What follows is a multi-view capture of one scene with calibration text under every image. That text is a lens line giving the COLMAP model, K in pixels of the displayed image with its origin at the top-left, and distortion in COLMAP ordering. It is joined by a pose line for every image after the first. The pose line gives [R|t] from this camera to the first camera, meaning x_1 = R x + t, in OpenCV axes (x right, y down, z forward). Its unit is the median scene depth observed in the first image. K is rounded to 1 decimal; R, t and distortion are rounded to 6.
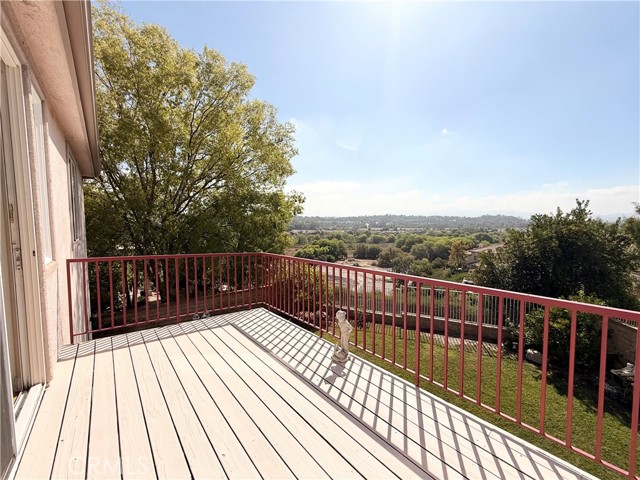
lens RADIAL K [[254.5, 0, 320.0], [0, 254.5, 240.0], [0, 0, 1]] dist [0.000988, 0.000197]
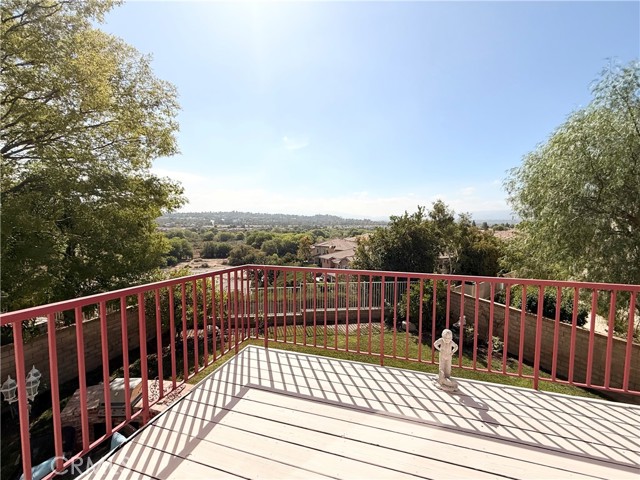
lens RADIAL K [[254.5, 0, 320.0], [0, 254.5, 240.0], [0, 0, 1]] dist [0.000988, 0.000197]
pose [[0.836673, -0.029869, 0.546887, -0.156154], [0.023729, 0.999551, 0.018289, -0.008947], [-0.547188, -0.002325, 0.837006, 0.115561]]
